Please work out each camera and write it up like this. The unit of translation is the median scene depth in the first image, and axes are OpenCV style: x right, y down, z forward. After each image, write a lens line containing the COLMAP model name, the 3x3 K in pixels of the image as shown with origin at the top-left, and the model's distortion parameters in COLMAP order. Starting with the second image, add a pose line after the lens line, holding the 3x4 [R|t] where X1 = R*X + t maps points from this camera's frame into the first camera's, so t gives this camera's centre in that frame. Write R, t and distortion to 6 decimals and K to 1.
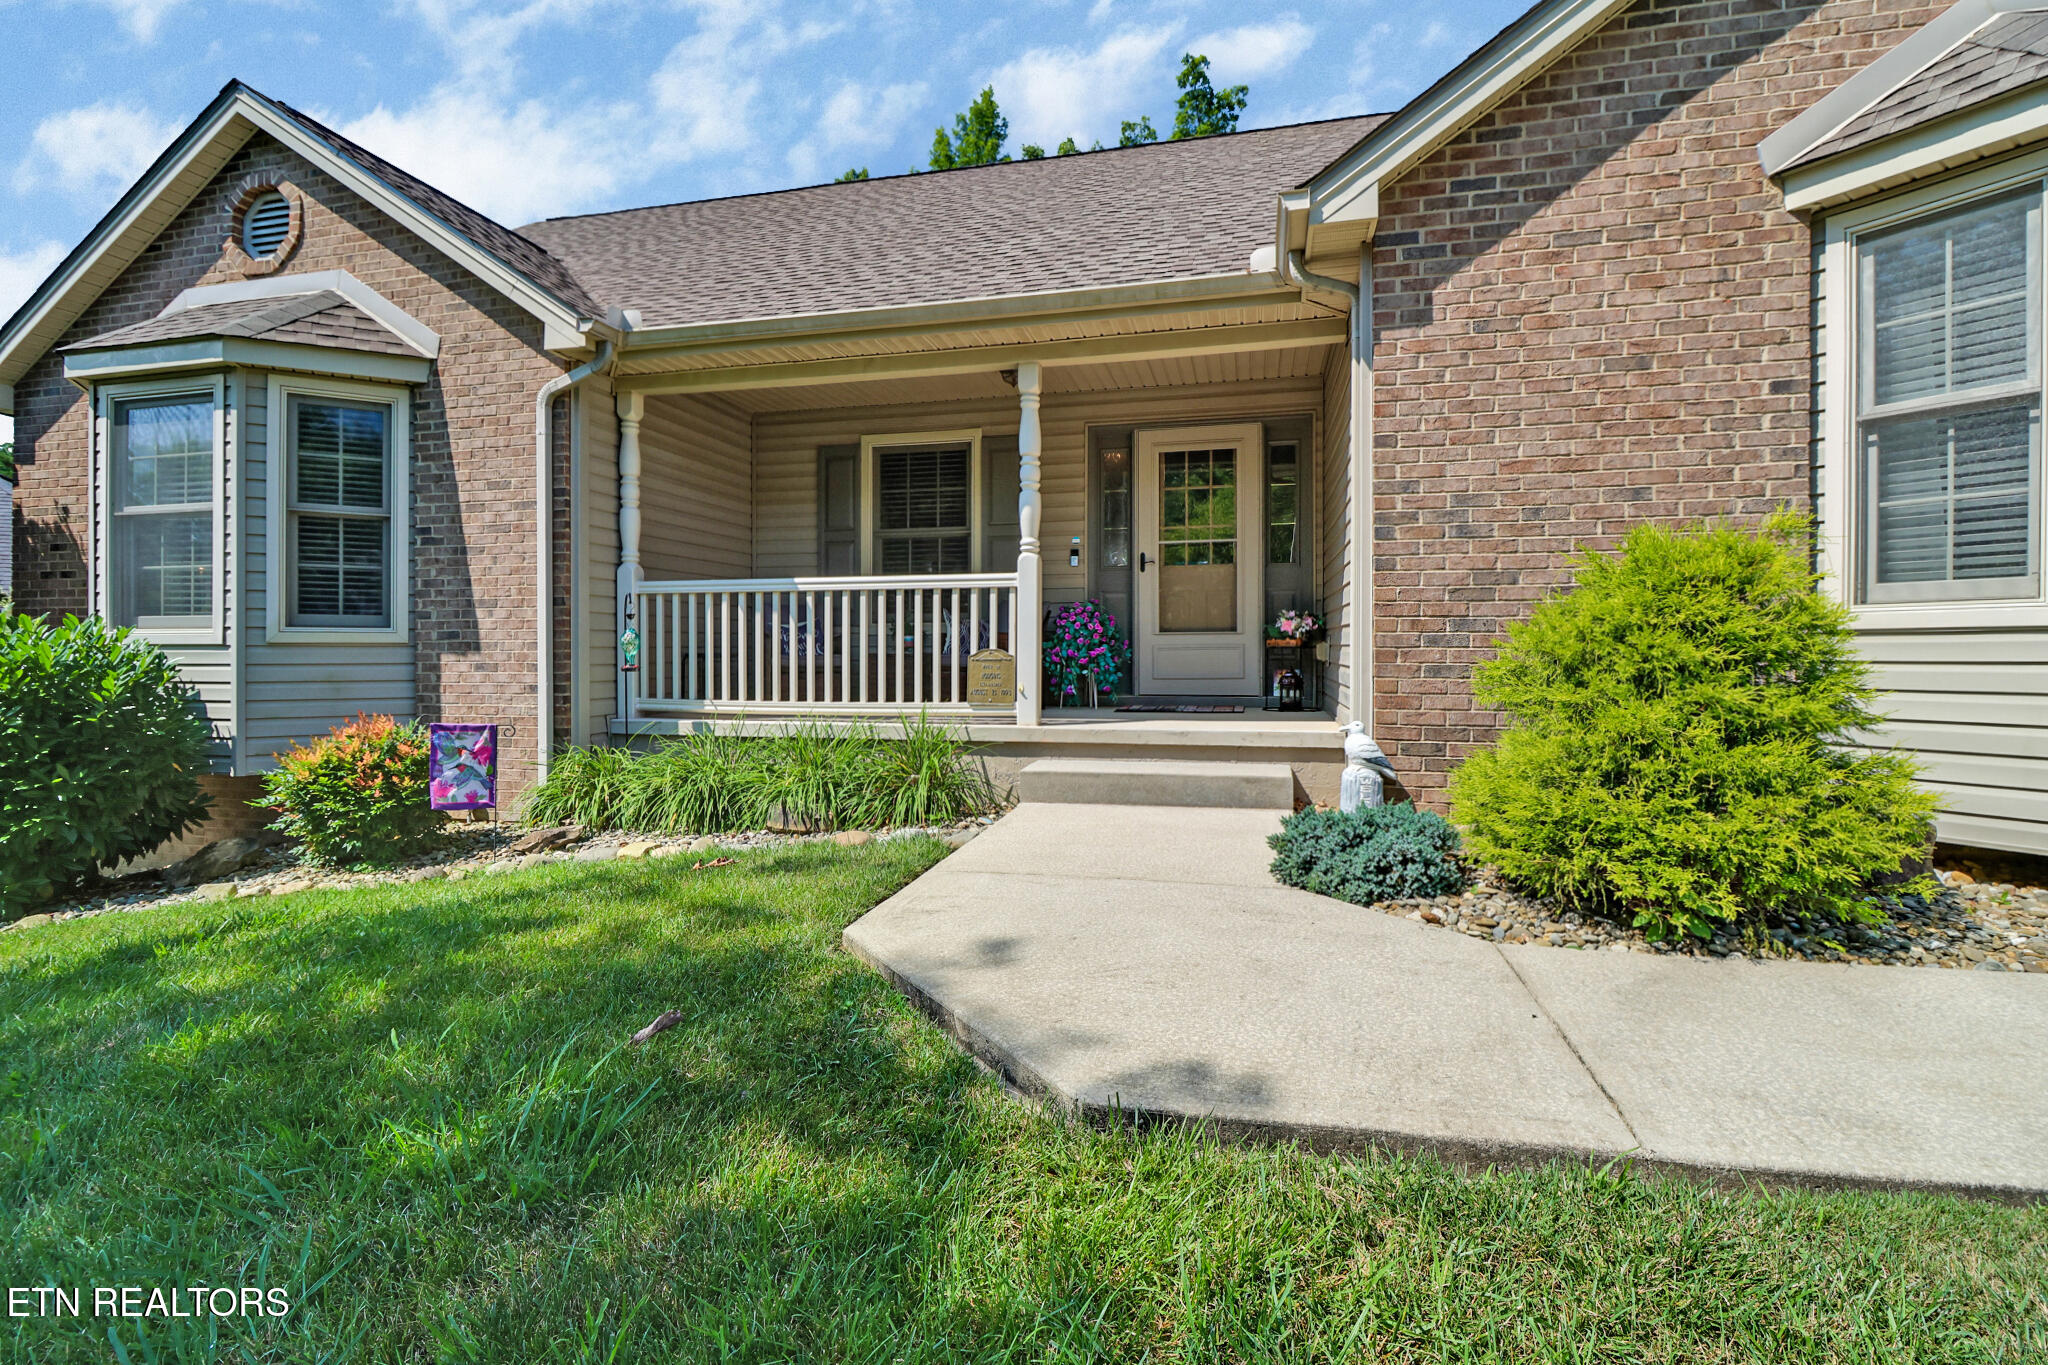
lens RADIAL K [[978.4, 0, 1024.0], [0, 978.4, 682.5], [0, 0, 1]] dist [-0.001546, -0.032805]
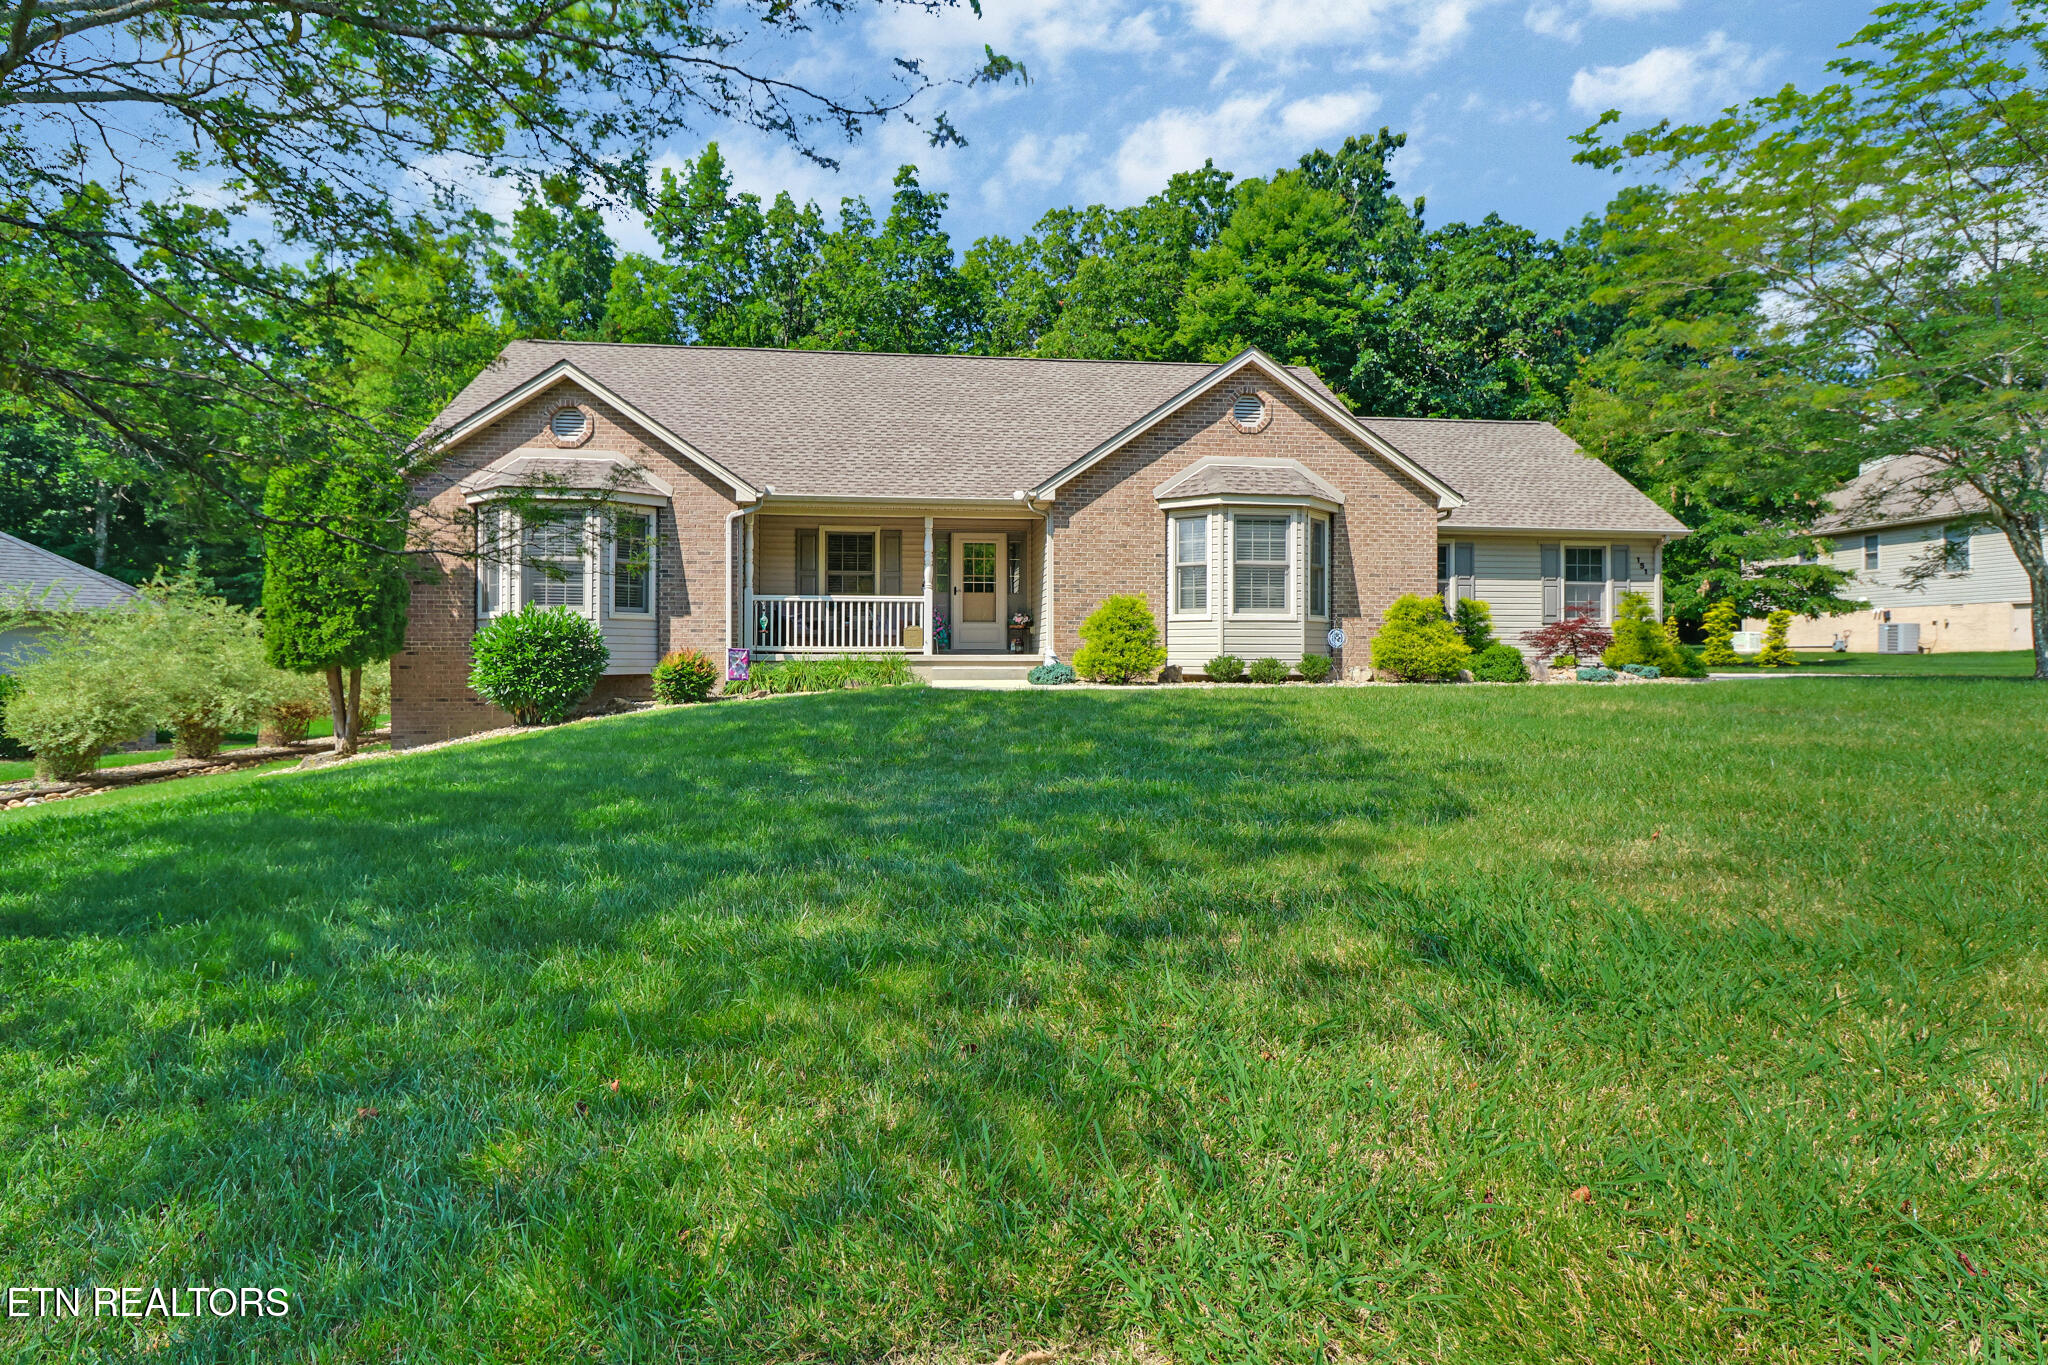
lens RADIAL K [[1139.9, 0, 1024.0], [0, 1139.9, 682.5], [0, 0, 1]] dist [-0.093883, 0.000012]
pose [[0.946009, 0.001826, 0.324135, -0.674050], [0.002711, 0.999905, -0.013546, 0.144804], [-0.324129, 0.013694, 0.945914, -1.782891]]
